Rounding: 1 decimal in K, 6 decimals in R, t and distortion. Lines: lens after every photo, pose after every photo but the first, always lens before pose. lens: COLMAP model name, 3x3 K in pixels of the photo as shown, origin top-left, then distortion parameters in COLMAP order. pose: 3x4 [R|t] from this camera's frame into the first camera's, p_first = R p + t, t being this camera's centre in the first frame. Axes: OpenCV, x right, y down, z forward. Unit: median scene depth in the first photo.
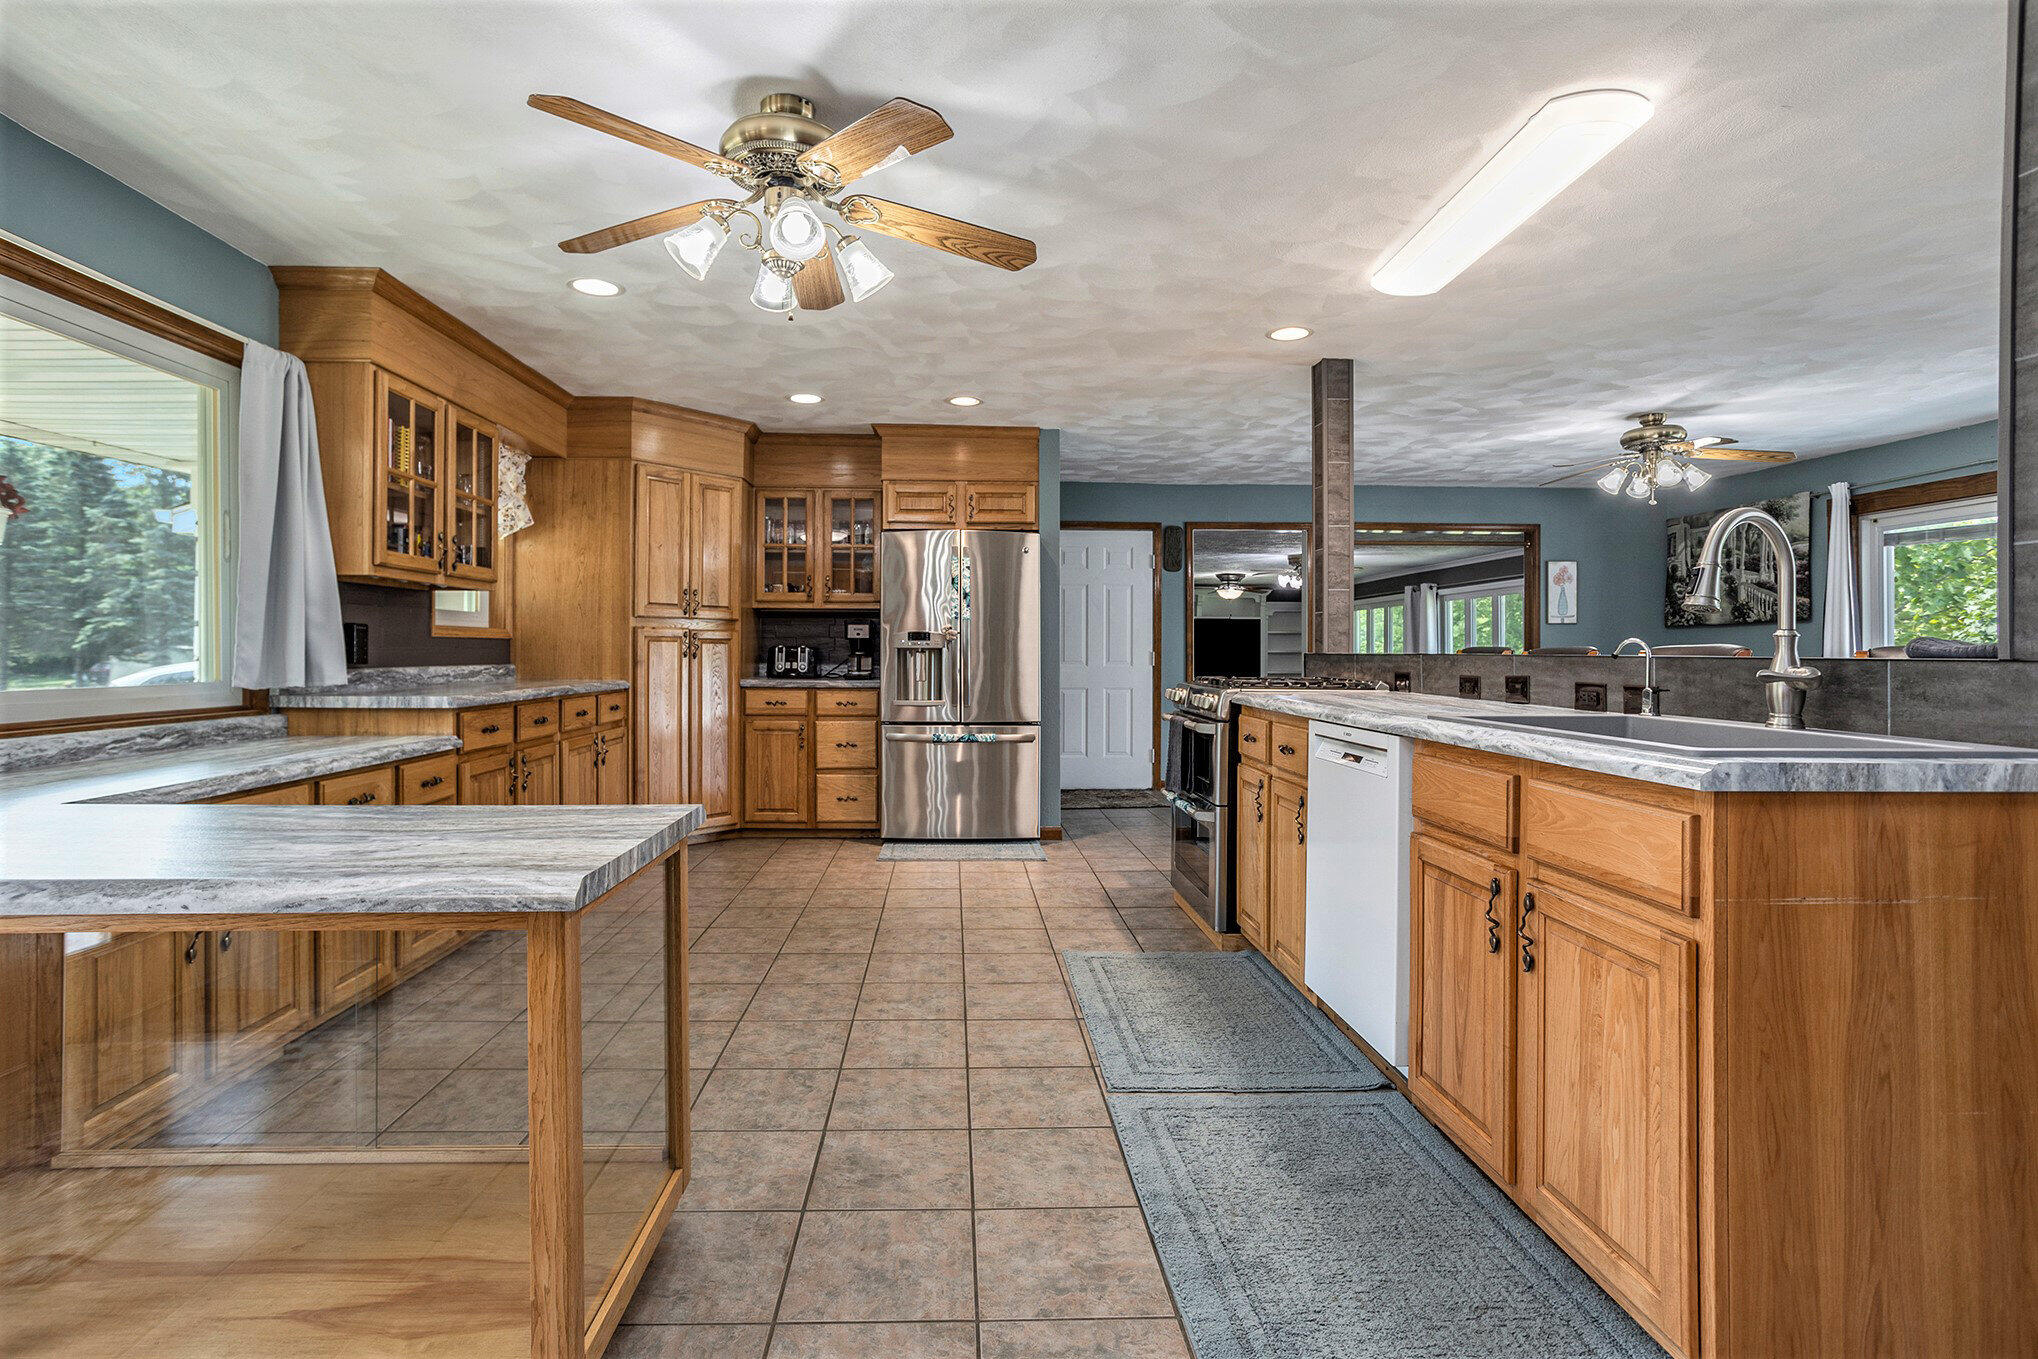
lens RADIAL K [[993.3, 0, 1013.0], [0, 993.3, 660.2], [0, 0, 1]] dist [-0.008209, 0.003198]
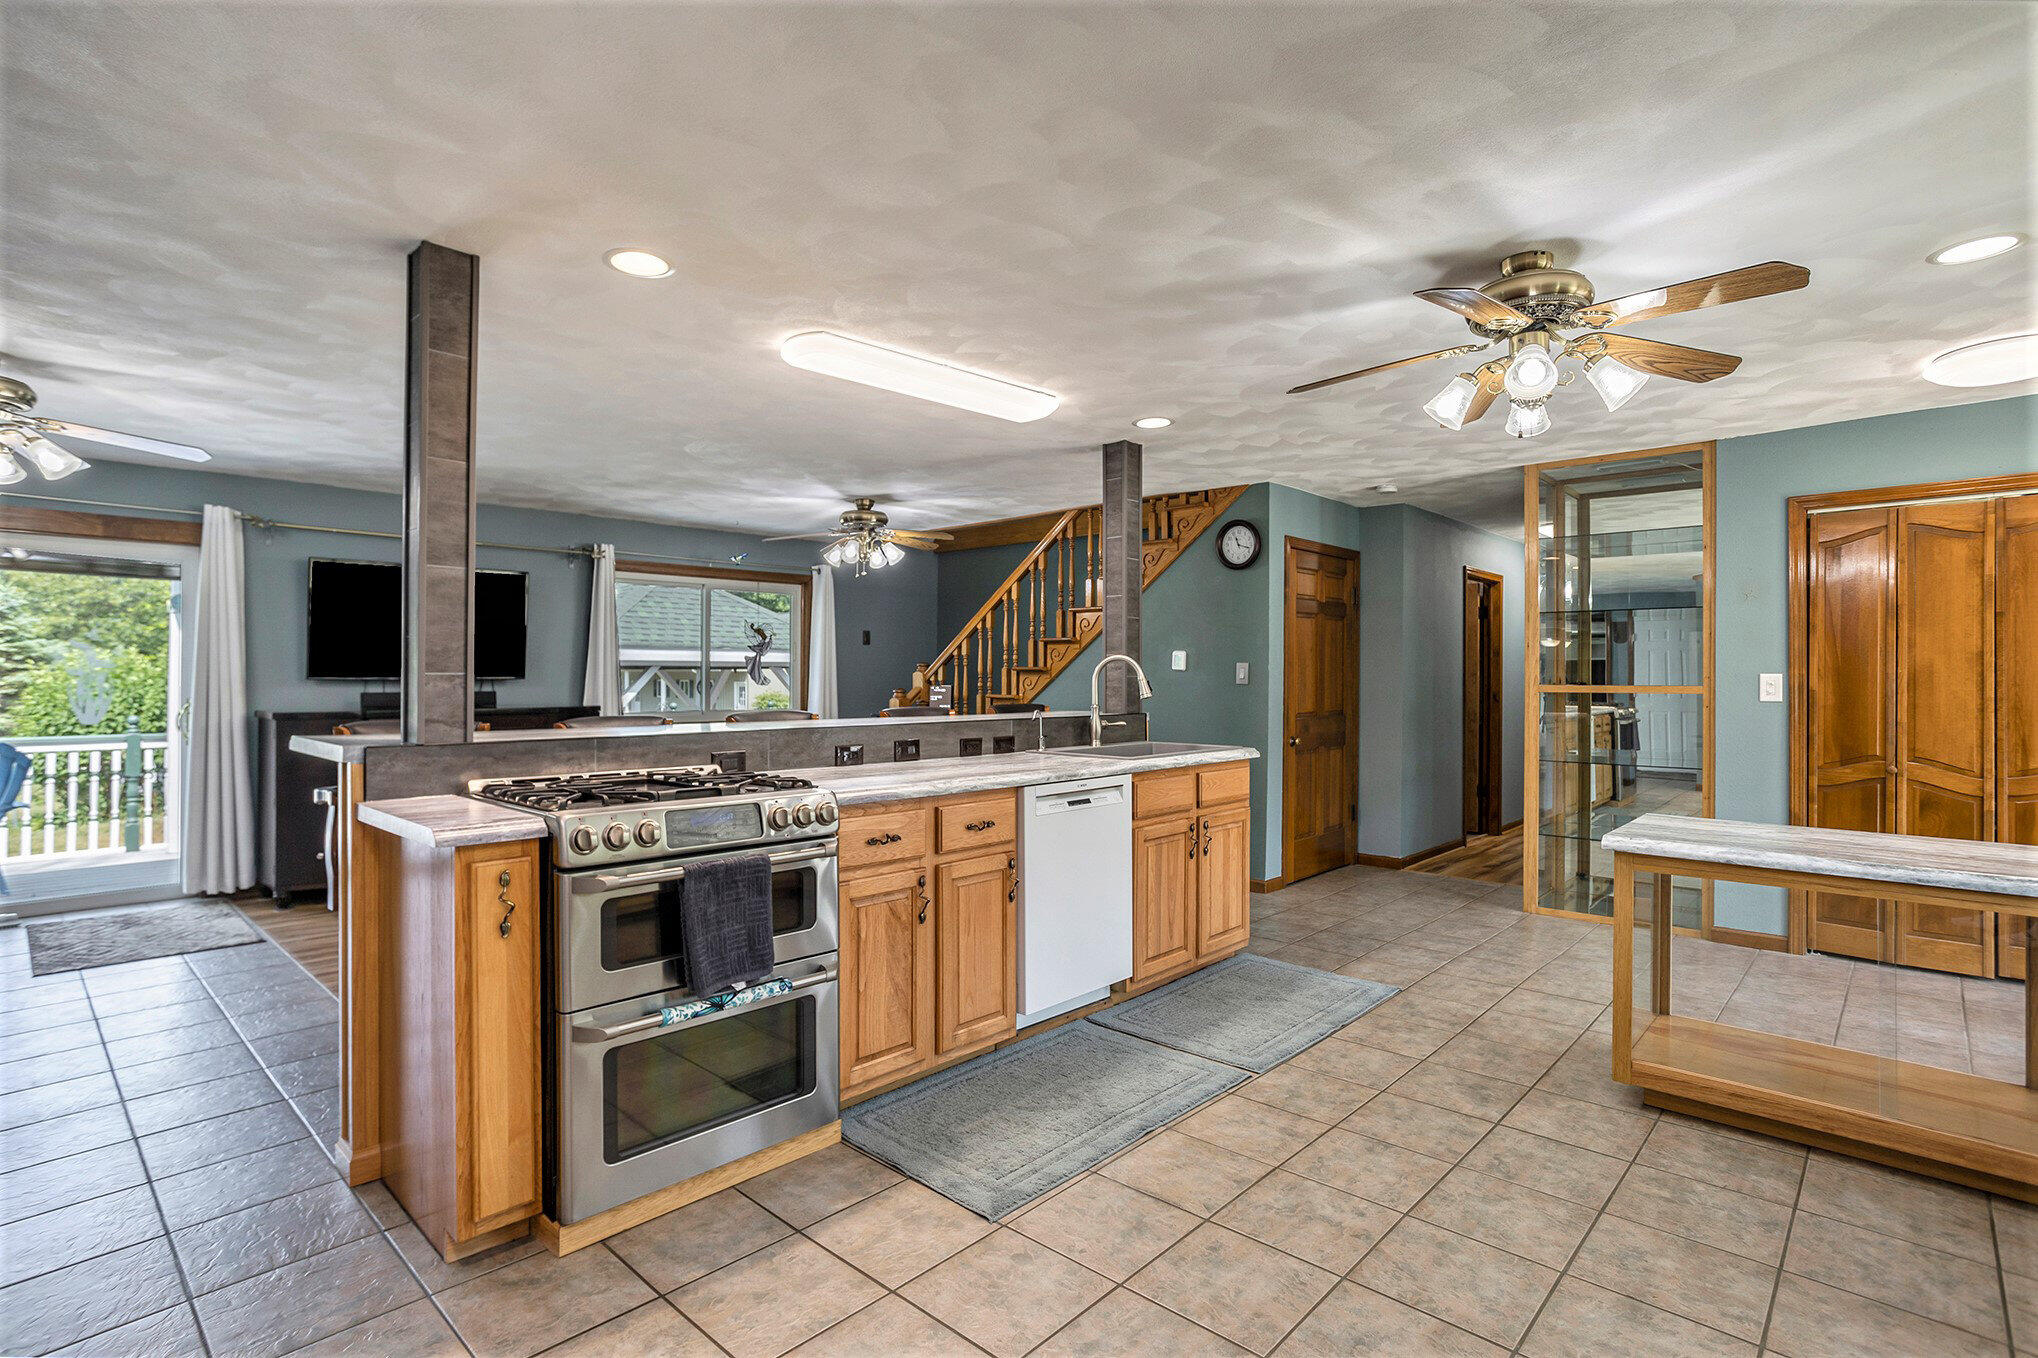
lens RADIAL K [[993.3, 0, 1002.5], [0, 993.3, 680.5], [0, 0, 1]] dist [-0.008209, 0.003198]
pose [[-0.681388, -0.006323, 0.731895, -0.830410], [0.002602, 0.999935, 0.011061, -0.119203], [-0.731917, 0.009441, -0.681328, 2.837394]]
